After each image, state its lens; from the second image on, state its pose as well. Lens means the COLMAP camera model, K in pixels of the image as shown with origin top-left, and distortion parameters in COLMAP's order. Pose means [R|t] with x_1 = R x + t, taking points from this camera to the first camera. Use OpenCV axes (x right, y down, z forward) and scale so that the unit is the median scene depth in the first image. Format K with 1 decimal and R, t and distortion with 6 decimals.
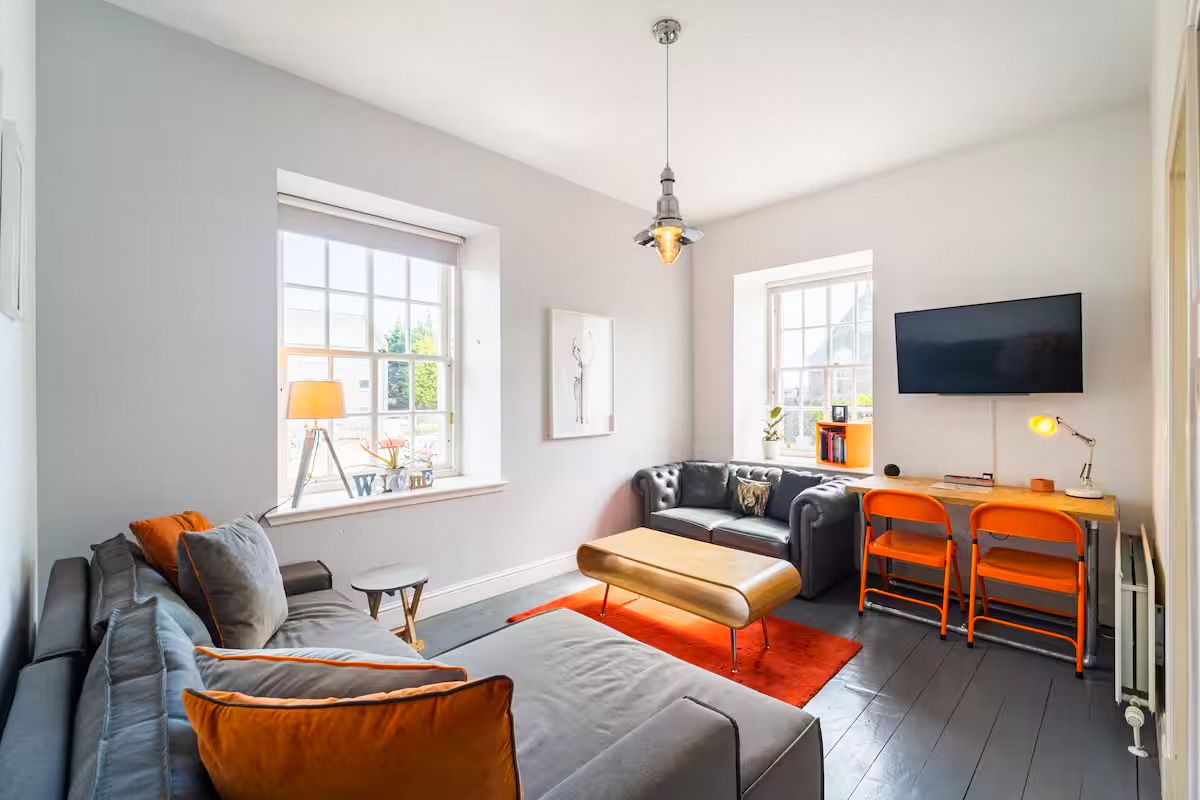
lens RADIAL K [[505.2, 0, 613.6], [0, 505.2, 395.4], [0, 0, 1]] dist [0.002667, 0.000130]
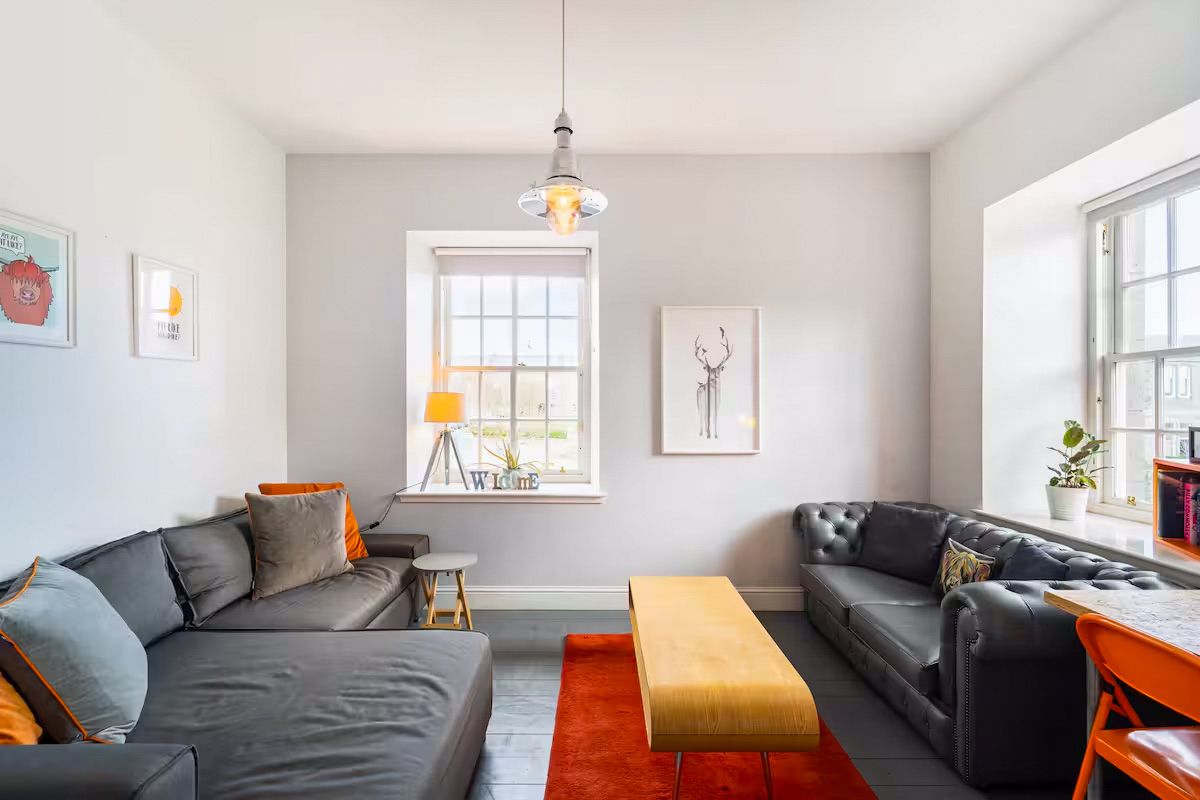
lens RADIAL K [[505.2, 0, 602.2], [0, 505.2, 403.7], [0, 0, 1]] dist [0.002667, 0.000130]
pose [[0.702260, 0.004206, -0.711908, 0.501715], [-0.000906, 0.999987, 0.005014, -0.006510], [0.711920, -0.002876, 0.702254, 0.346864]]
